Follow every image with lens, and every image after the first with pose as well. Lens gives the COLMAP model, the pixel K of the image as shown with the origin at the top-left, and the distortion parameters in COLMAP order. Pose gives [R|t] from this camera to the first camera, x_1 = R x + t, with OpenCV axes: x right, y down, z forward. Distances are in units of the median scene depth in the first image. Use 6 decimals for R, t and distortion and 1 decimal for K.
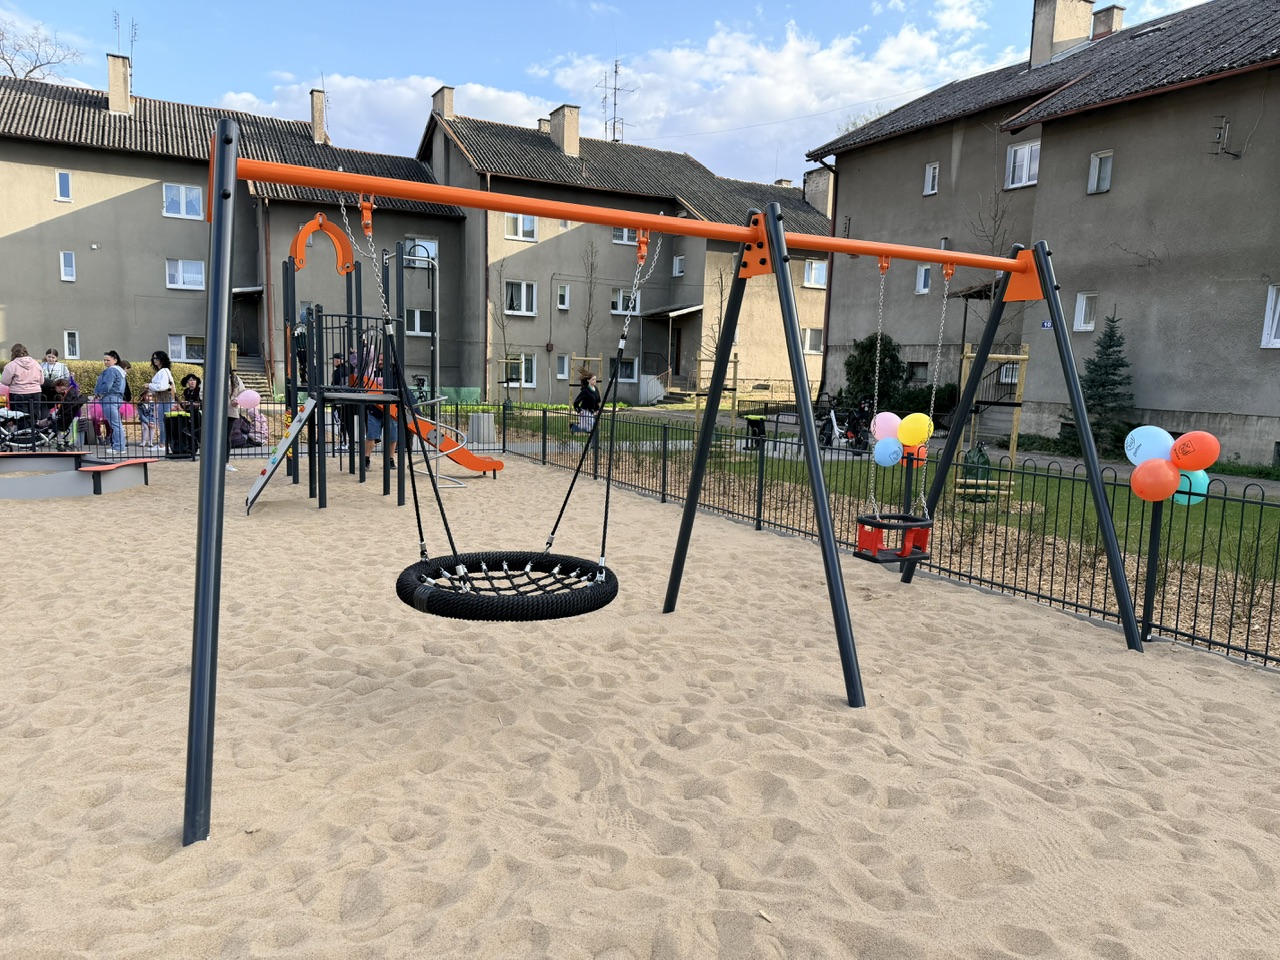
lens RADIAL K [[888.7, 0, 634.5], [0, 888.7, 486.7], [0, 0, 1]] dist [0.065589, -0.080543]
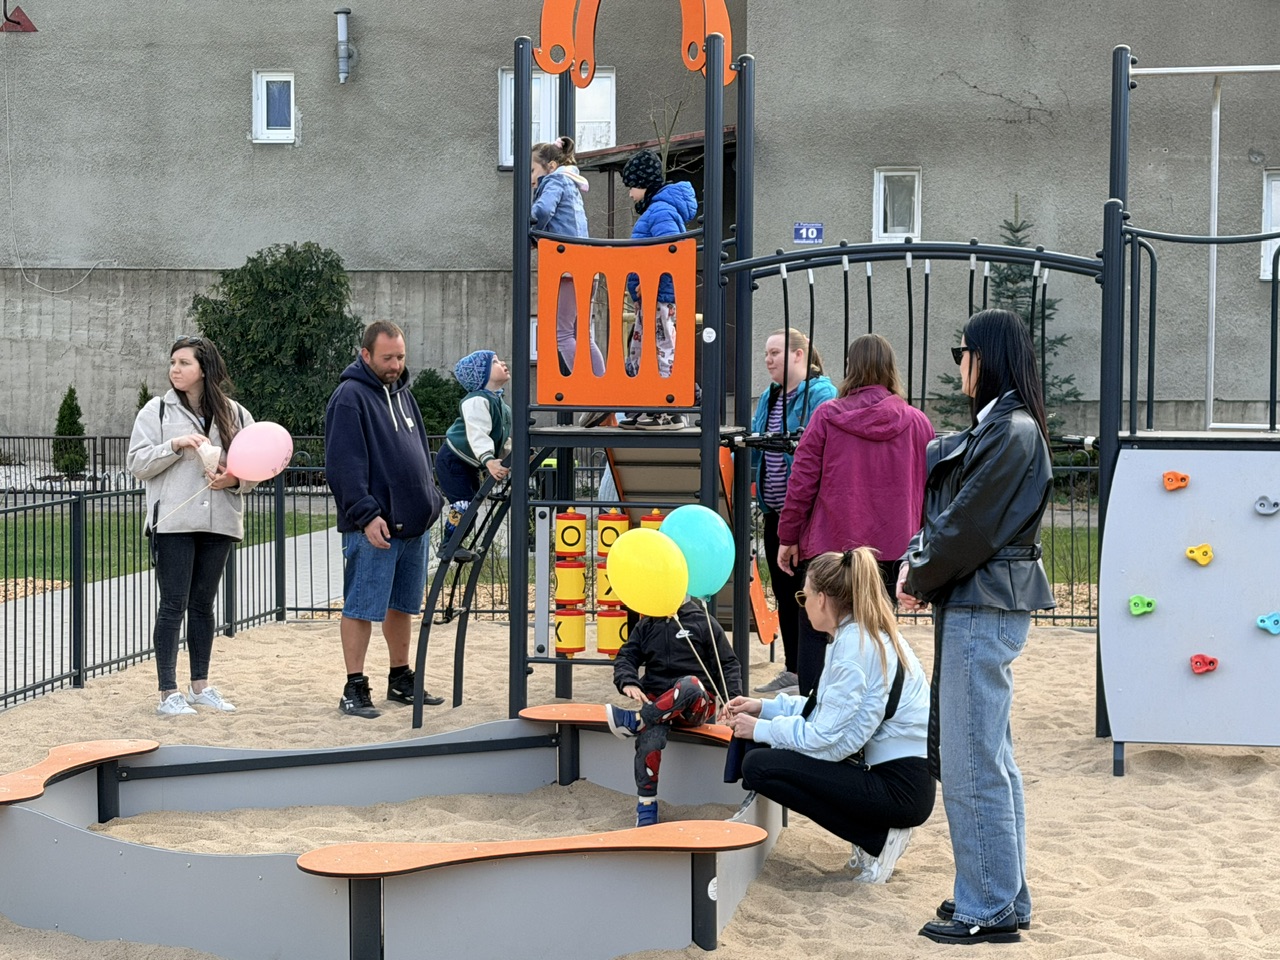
lens RADIAL K [[2557.2, 0, 640.0], [0, 2557.2, 480.0], [0, 0, 1]] dist [0.070572, 0.535078]
pose [[0.619375, -0.068598, 0.782093, -0.470821], [0.121920, 0.992495, -0.009501, -0.037285], [-0.775571, 0.101237, 0.623090, 0.186604]]
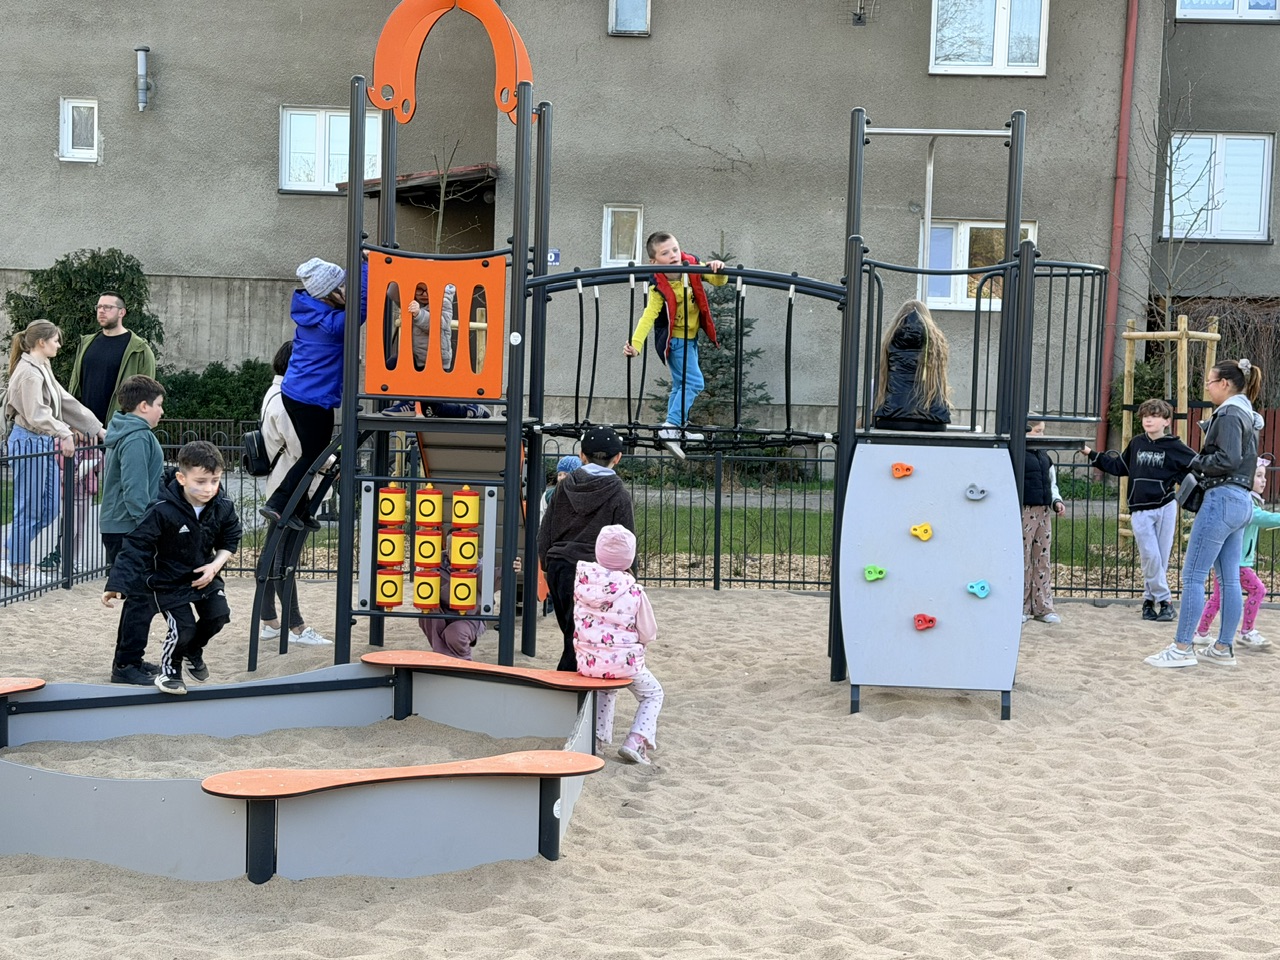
lens RADIAL K [[2132.3, 0, 646.5], [0, 2132.3, 506.7], [0, 0, 1]] dist [0.130007, -0.188088]
pose [[0.511572, -0.073337, 0.856105, -0.476459], [0.101180, 0.994561, 0.024737, -0.038849], [-0.853262, 0.073966, 0.516210, 0.205188]]
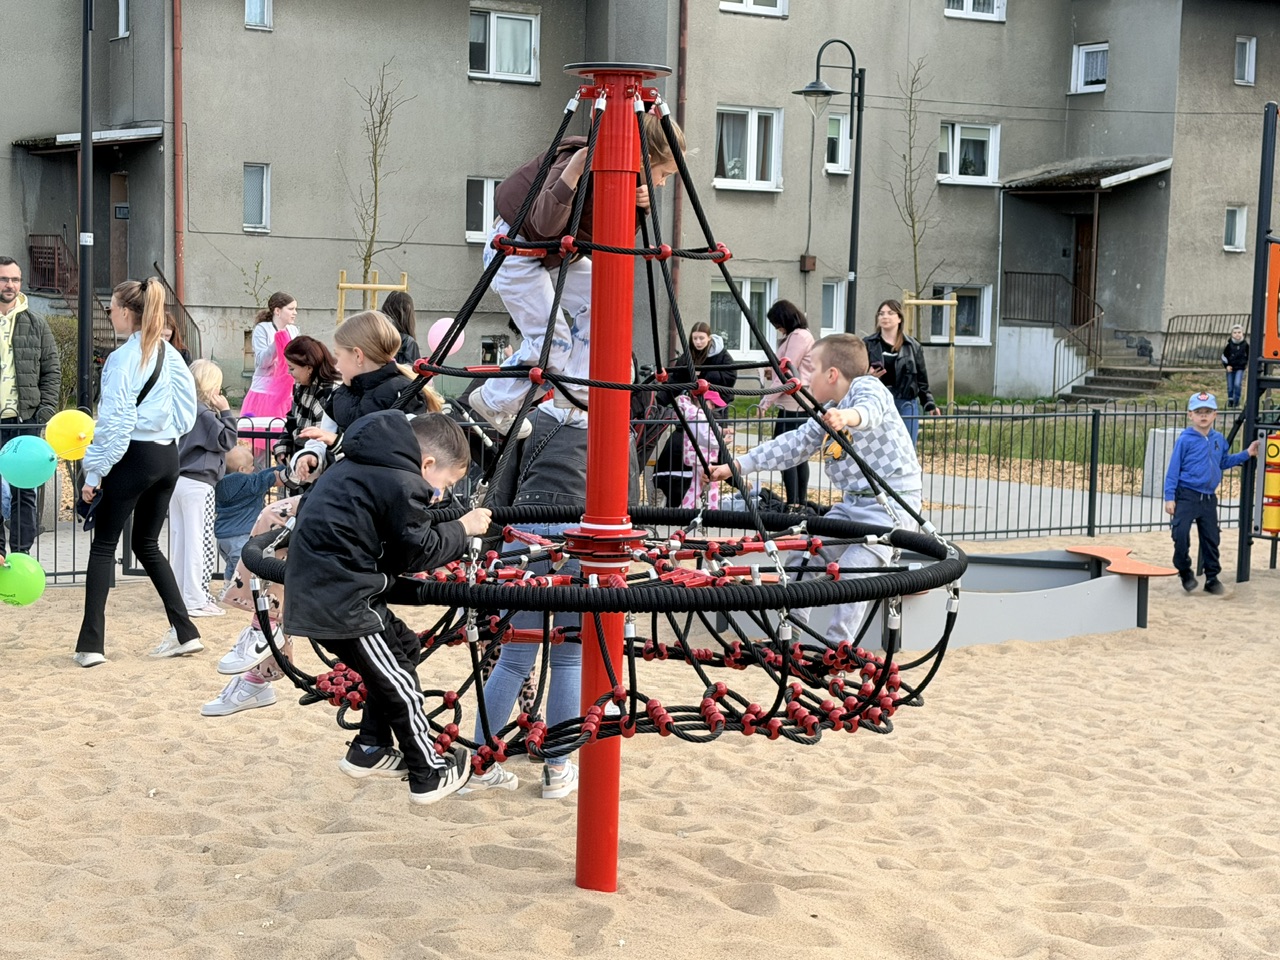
lens RADIAL K [[2226.0, 0, 640.0], [0, 2226.0, 480.0], [0, 0, 1]] dist [0.109139, 0.075968]
pose [[0.997899, -0.014542, 0.063130, -0.343183], [0.017893, 0.998442, -0.052850, -0.002387], [-0.062263, 0.053869, 0.996605, -0.045698]]
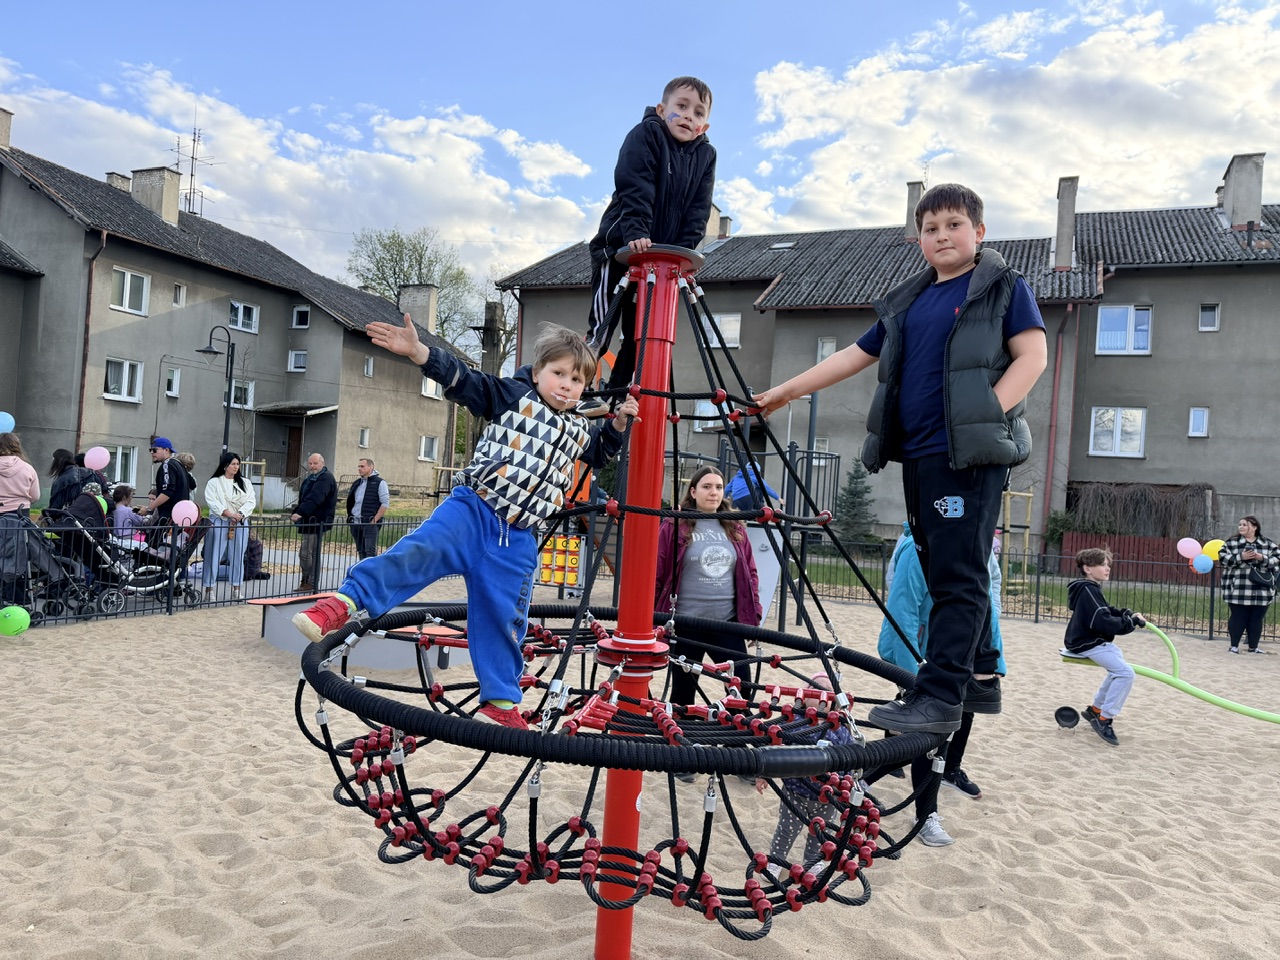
lens RADIAL K [[888.7, 0, 634.5], [0, 888.7, 486.7], [0, 0, 1]] dist [0.065589, -0.080543]
pose [[0.774964, 0.022659, 0.631599, -0.395903], [0.046523, 0.994601, -0.092764, -0.020139], [-0.630291, 0.101272, 0.769725, 0.102971]]
